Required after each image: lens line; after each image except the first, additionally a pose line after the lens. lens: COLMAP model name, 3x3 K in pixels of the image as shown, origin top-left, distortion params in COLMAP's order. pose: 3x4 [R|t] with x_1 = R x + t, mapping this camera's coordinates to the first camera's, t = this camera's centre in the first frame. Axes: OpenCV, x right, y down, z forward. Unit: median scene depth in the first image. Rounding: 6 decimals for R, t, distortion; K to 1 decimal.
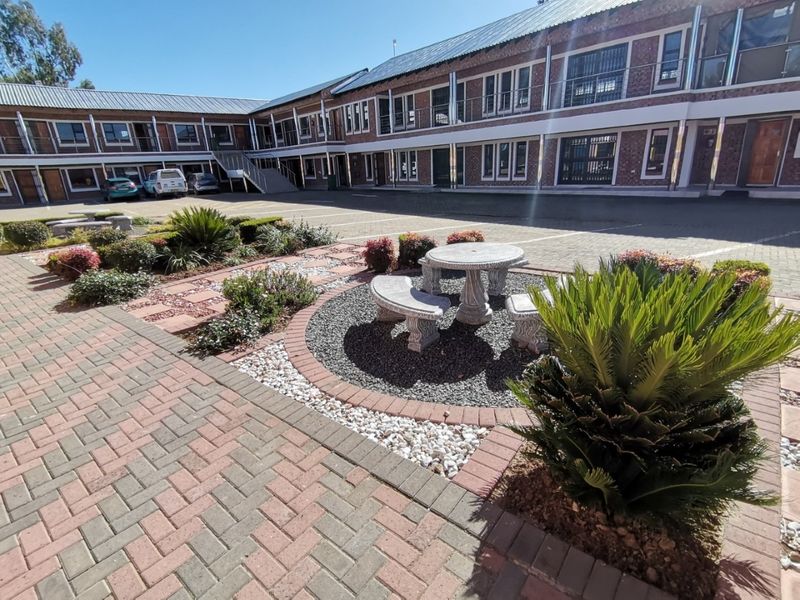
lens RADIAL K [[381.5, 0, 400.0], [0, 381.5, 300.0], [0, 0, 1]] dist [0.024587, -0.014100]
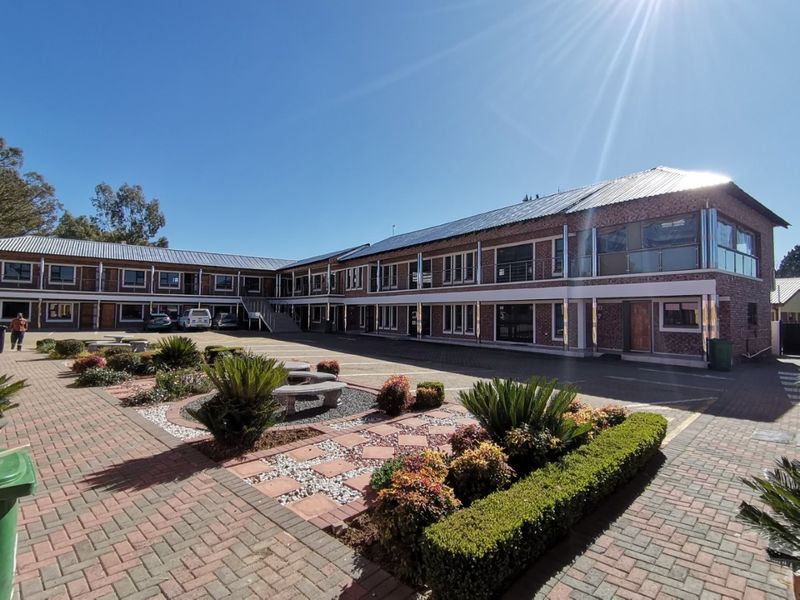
lens RADIAL K [[392.3, 0, 400.0], [0, 392.3, 300.0], [0, 0, 1]] dist [0.000755, -0.000610]
pose [[0.994817, 0.056738, -0.084378, 0.139302], [-0.083842, 0.927218, -0.365016, 0.036069], [0.057527, 0.370199, 0.927170, -0.131960]]
